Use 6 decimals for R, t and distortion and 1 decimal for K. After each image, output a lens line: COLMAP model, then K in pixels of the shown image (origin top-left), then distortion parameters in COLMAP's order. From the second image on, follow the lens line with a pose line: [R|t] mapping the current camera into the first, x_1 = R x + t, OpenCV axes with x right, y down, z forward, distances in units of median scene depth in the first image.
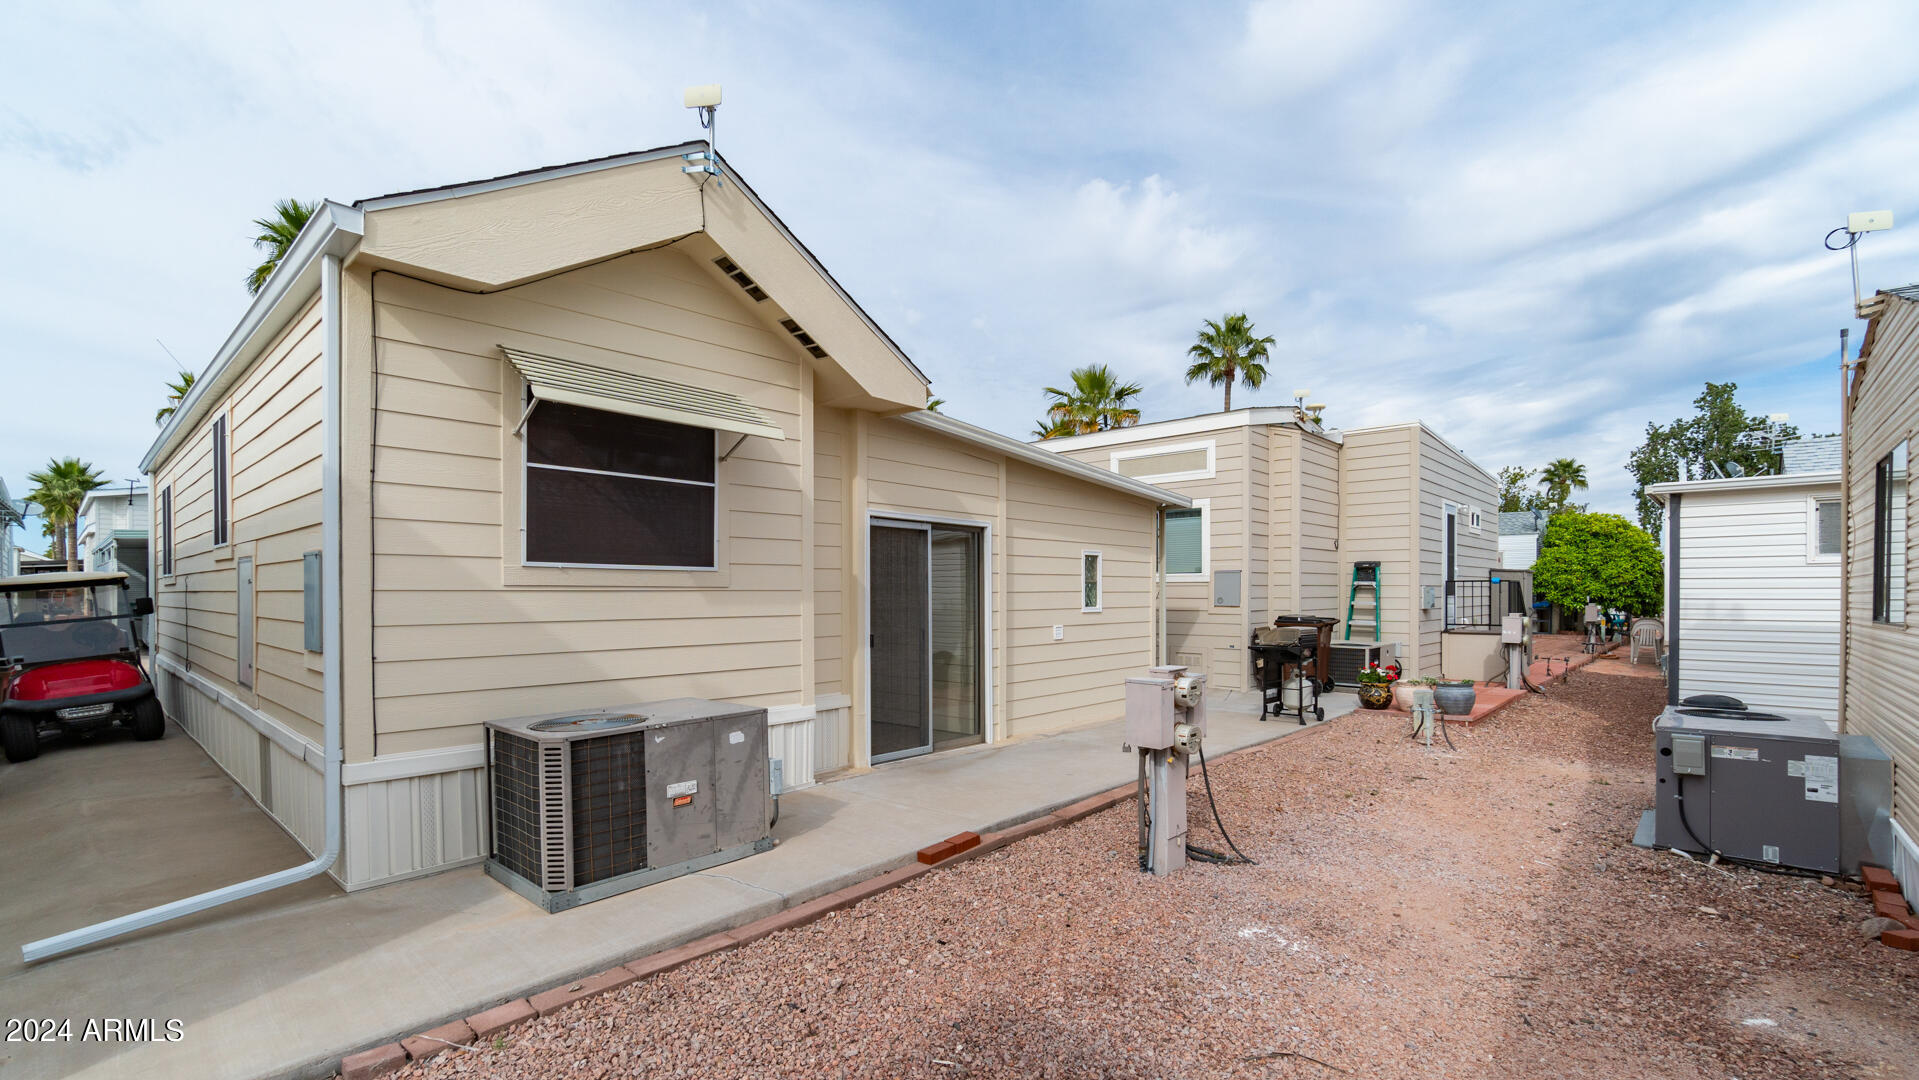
lens RADIAL K [[822.8, 0, 949.5], [0, 822.8, 538.6], [0, 0, 1]] dist [-0.000524, -0.000237]
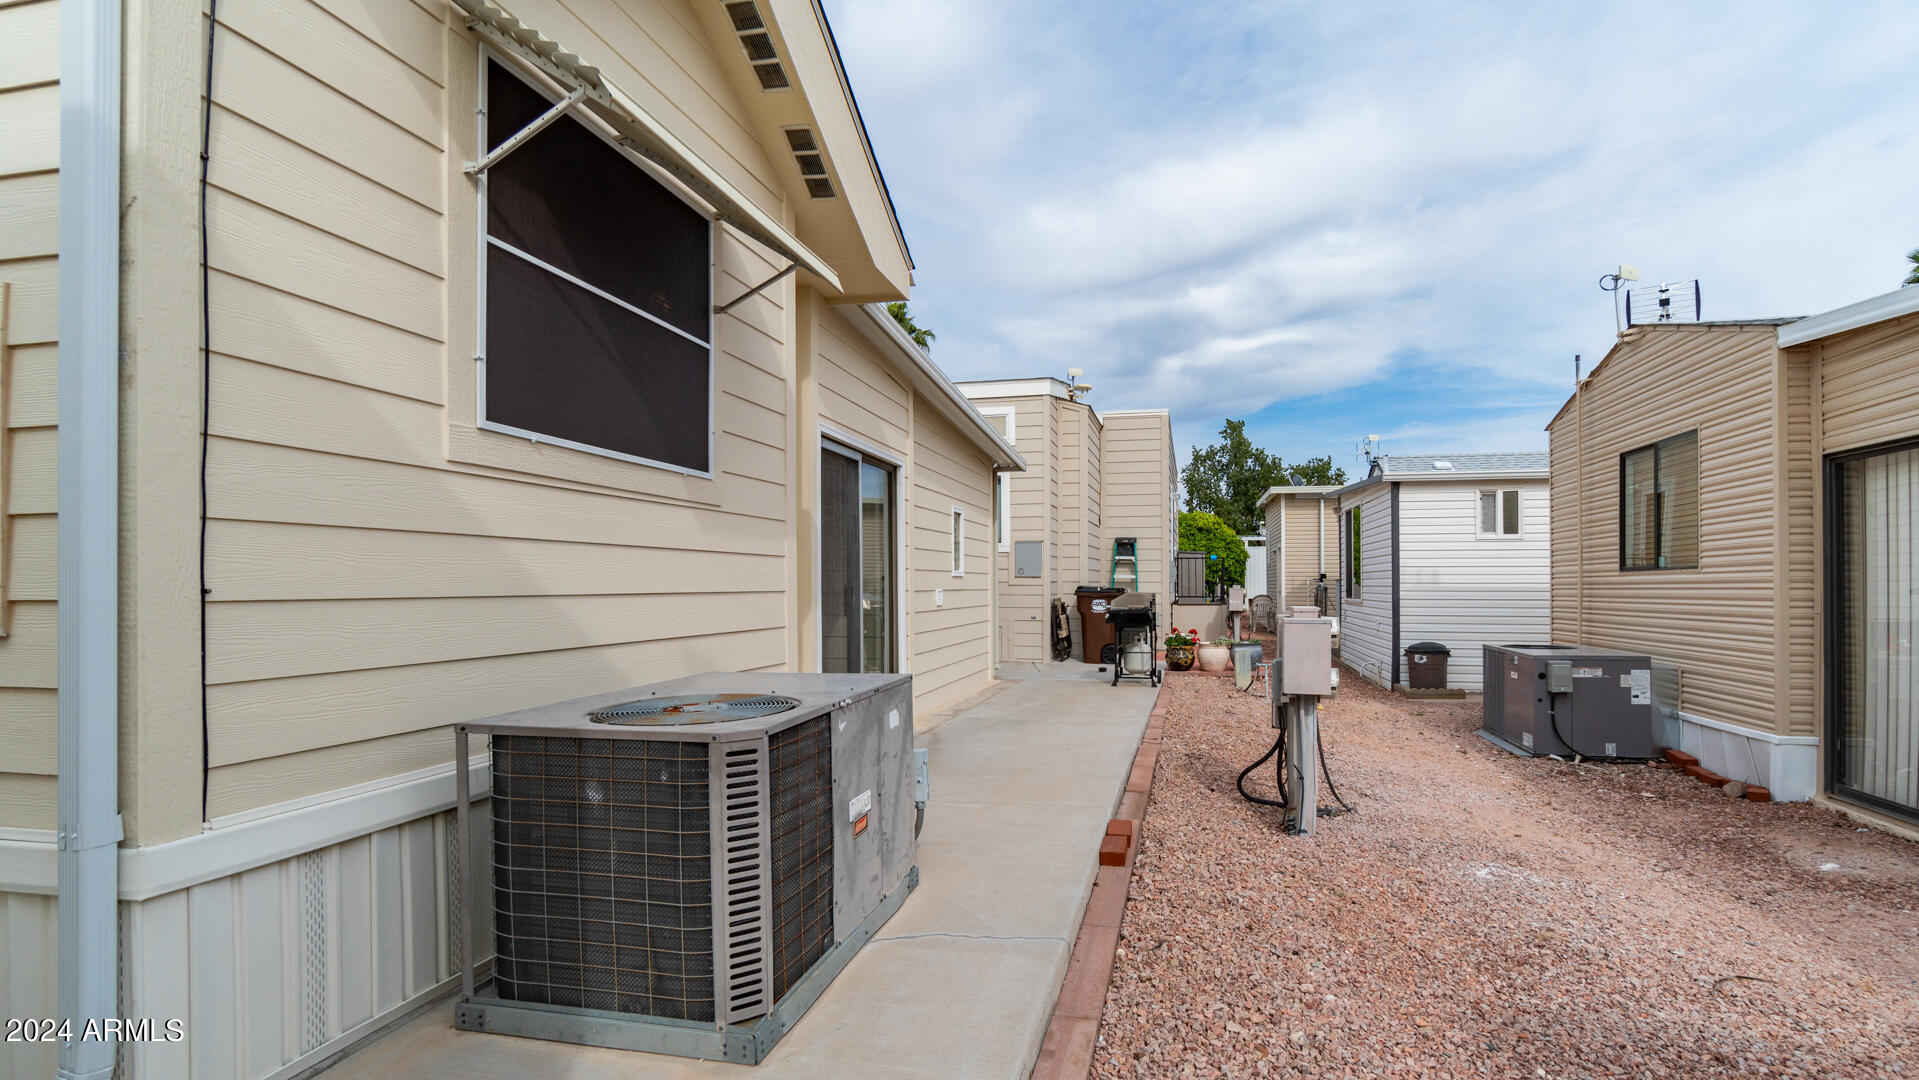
lens RADIAL K [[847.0, 0, 959.5], [0, 847.0, 540.0], [0, 0, 1]] dist [-0.001060, -0.000100]
pose [[0.858734, 0.031724, 0.511439, -0.455909], [-0.034441, 0.999398, -0.004162, 0.082676], [-0.511263, -0.014040, 0.859310, 0.326927]]
